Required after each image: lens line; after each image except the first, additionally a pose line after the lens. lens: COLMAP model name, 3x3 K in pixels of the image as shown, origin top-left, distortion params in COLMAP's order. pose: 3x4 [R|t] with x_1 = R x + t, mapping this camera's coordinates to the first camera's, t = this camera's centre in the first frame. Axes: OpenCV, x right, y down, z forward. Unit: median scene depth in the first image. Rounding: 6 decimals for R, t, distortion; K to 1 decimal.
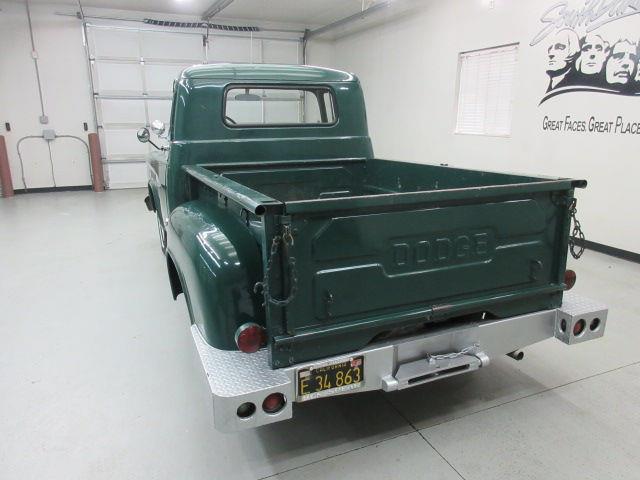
lens RADIAL K [[478.9, 0, 322.4], [0, 478.9, 237.4], [0, 0, 1]] dist [0.015250, -0.006700]
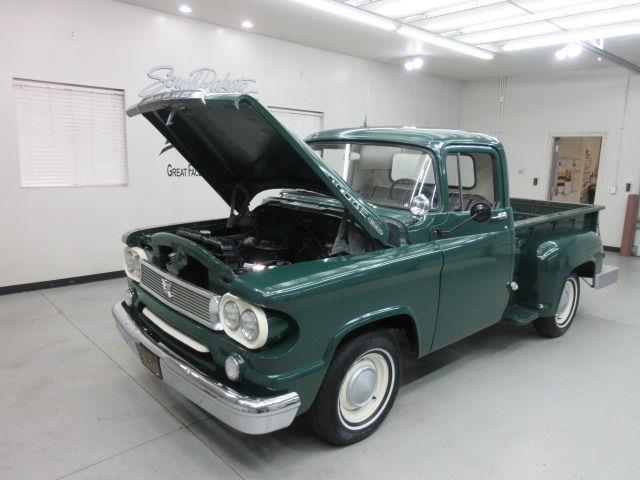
lens RADIAL K [[478.9, 0, 318.3], [0, 478.9, 242.3], [0, 0, 1]] dist [0.015250, -0.006700]
pose [[-0.321075, -0.181462, 0.929507, -0.763521], [0.212761, 0.942563, 0.257504, -0.320085], [-0.922846, 0.280441, -0.264025, 1.113648]]
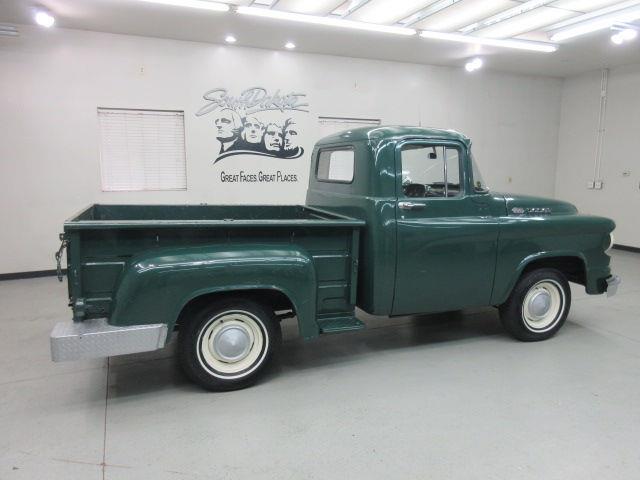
lens RADIAL K [[478.9, 0, 317.8], [0, 478.9, 235.2], [0, 0, 1]] dist [0.015250, -0.006700]
pose [[0.024118, -0.138994, 0.989999, -0.895404], [0.254879, 0.958417, 0.128351, -0.204820], [-0.966672, 0.249234, 0.058542, 0.782185]]
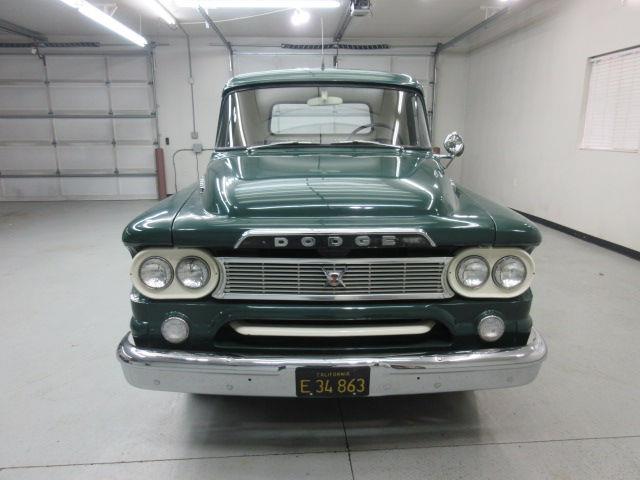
lens RADIAL K [[478.9, 0, 315.3], [0, 478.9, 254.3], [0, 0, 1]] dist [0.015250, -0.006700]
pose [[-0.928022, -0.083433, 0.363063, -0.358086], [0.104065, 0.877735, 0.467708, -0.364427], [-0.357695, 0.471826, -0.805875, 1.436576]]
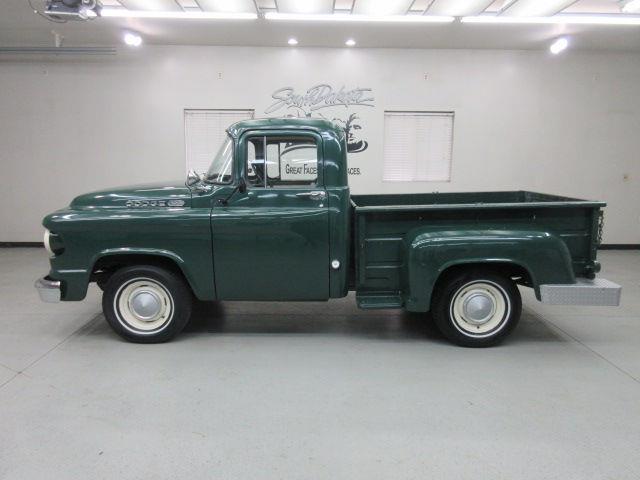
lens RADIAL K [[478.9, 0, 320.1], [0, 478.9, 240.0], [0, 0, 1]] dist [0.015250, -0.006700]
pose [[0.389476, -0.145118, 0.909532, -0.872945], [0.226964, 0.972179, 0.057924, -0.104438], [-0.892634, 0.183871, 0.411577, 0.411410]]
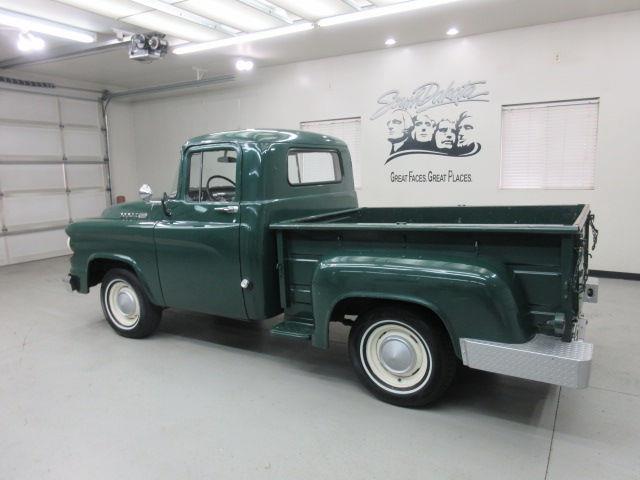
lens RADIAL K [[478.9, 0, 320.2], [0, 478.9, 238.7], [0, 0, 1]] dist [0.015250, -0.006700]
pose [[0.806749, -0.104917, 0.581505, -0.522180], [0.174313, 0.982572, -0.064554, -0.022995], [-0.564598, 0.153443, 0.810977, 0.076834]]
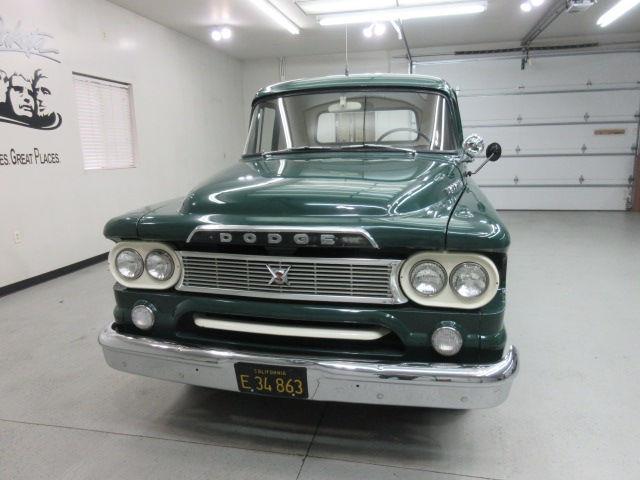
lens RADIAL K [[478.9, 0, 319.7], [0, 478.9, 243.4], [0, 0, 1]] dist [0.015250, -0.006700]
pose [[-0.800128, -0.094234, 0.592380, -0.481230], [0.180264, 0.904154, 0.387312, -0.334446], [-0.572101, 0.416685, -0.706452, 1.375327]]
